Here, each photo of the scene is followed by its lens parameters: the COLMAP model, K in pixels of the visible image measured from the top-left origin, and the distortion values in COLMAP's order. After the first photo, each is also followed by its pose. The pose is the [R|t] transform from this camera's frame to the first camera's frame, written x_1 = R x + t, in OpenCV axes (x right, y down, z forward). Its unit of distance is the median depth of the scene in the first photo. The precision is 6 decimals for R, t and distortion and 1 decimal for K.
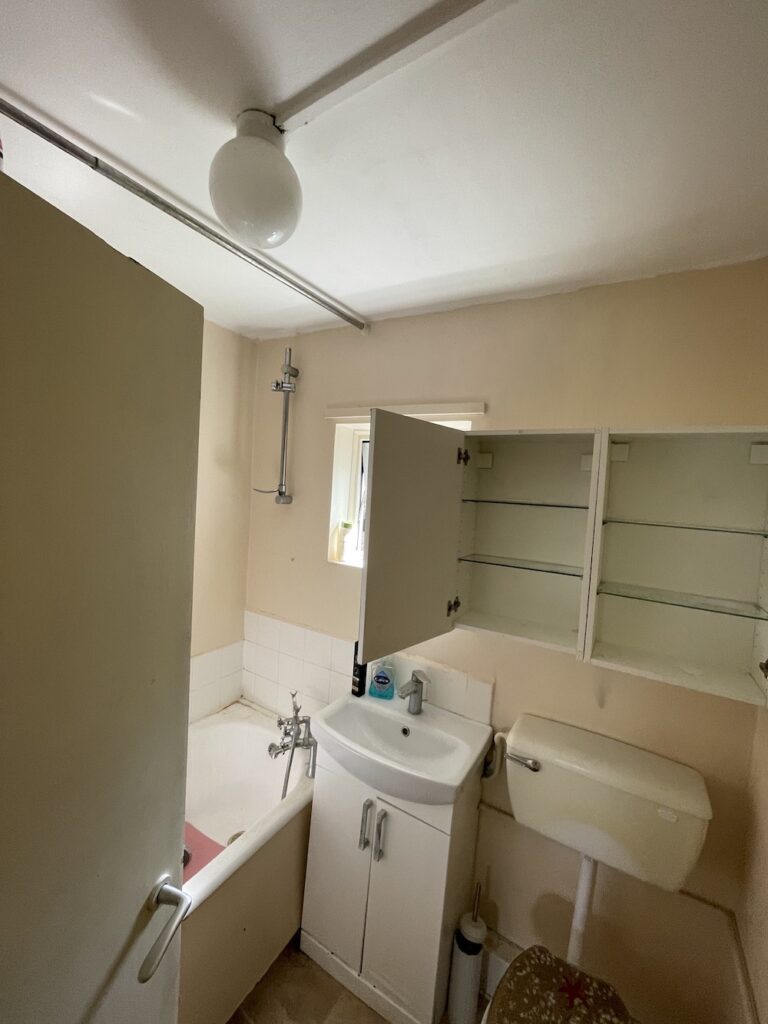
lens RADIAL K [[415.4, 0, 386.5], [0, 415.4, 512.3], [0, 0, 1]] dist [-0.002327, -0.000799]
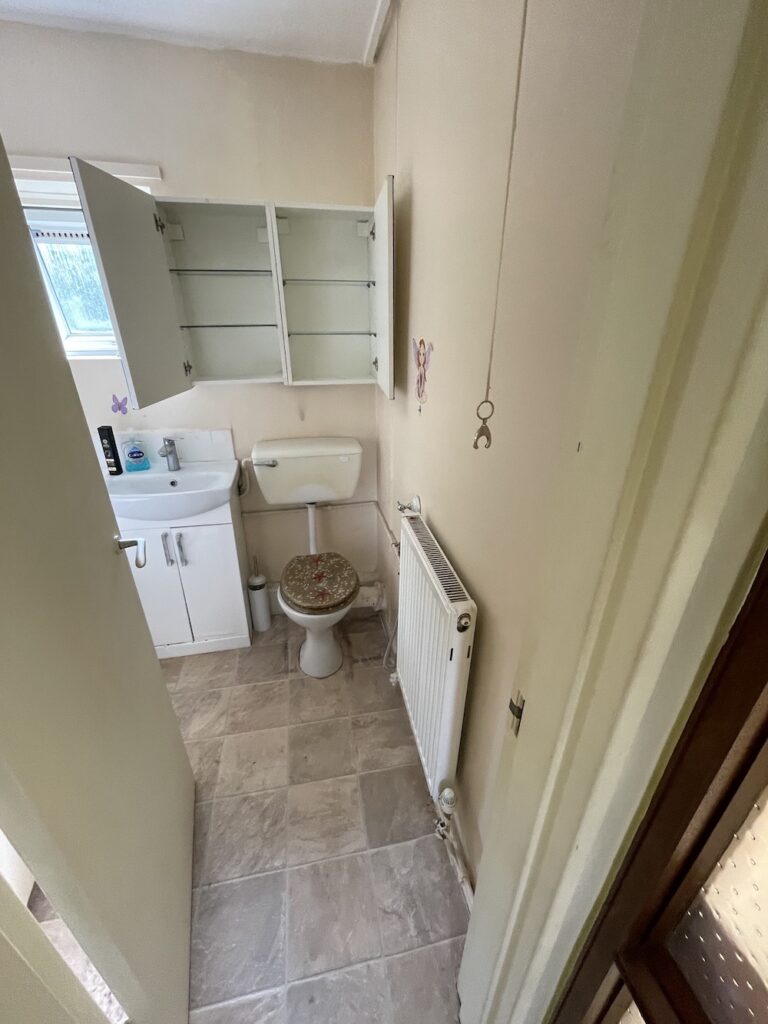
lens RADIAL K [[415.4, 0, 385.9], [0, 415.4, 510.6], [0, 0, 1]] dist [-0.002327, -0.000799]
pose [[0.732810, -0.344888, 0.586551, -0.274419], [0.081217, 0.900197, 0.427841, 0.124888], [-0.675569, -0.265888, 0.687684, -0.360785]]
